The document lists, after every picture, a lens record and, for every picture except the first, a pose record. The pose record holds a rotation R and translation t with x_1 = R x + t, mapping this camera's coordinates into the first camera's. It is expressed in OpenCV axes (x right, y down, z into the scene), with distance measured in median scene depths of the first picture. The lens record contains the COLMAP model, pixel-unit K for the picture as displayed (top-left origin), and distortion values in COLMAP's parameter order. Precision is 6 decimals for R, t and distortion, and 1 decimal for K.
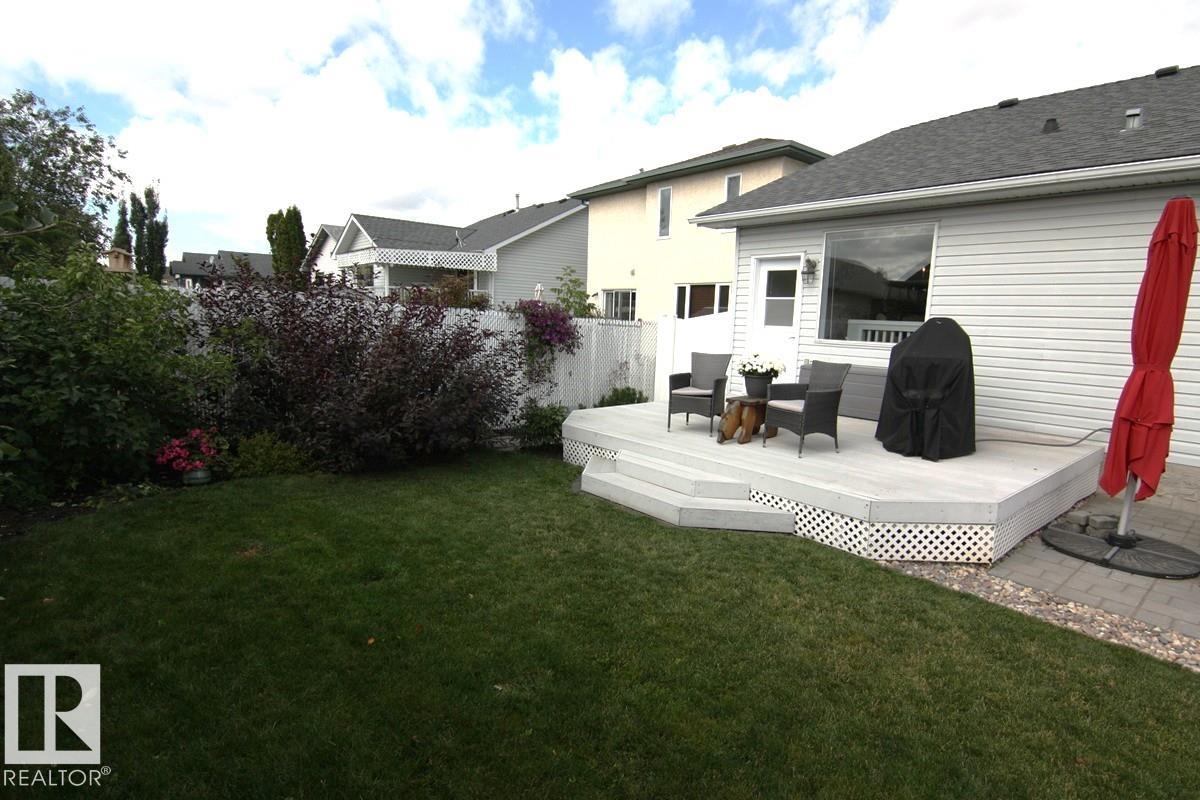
lens RADIAL K [[613.2, 0, 616.2], [0, 613.2, 408.8], [0, 0, 1]] dist [-0.003632, -0.010933]
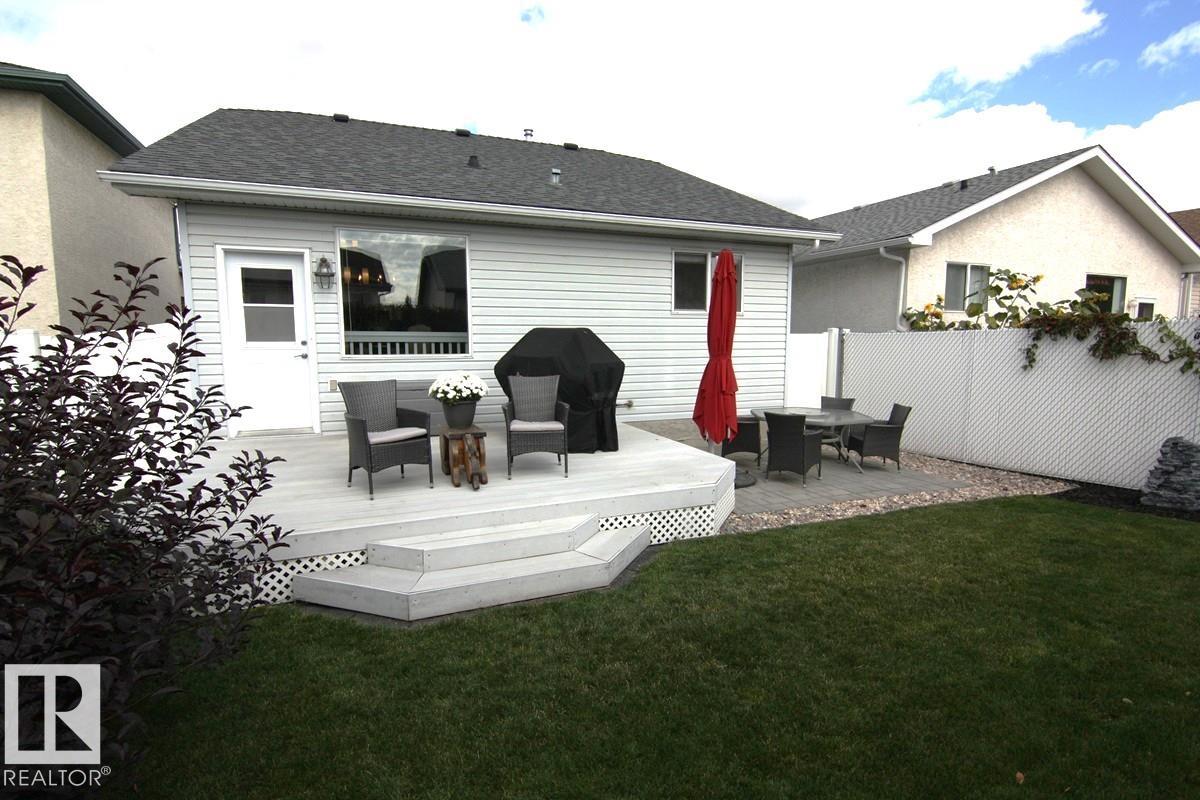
lens RADIAL K [[613.2, 0, 616.2], [0, 613.2, 408.8], [0, 0, 1]] dist [-0.003632, -0.010933]
pose [[0.302770, -0.143149, 0.942252, -0.424007], [0.151705, 0.983289, 0.100637, -0.082398], [-0.940912, 0.112475, 0.319427, 0.462663]]
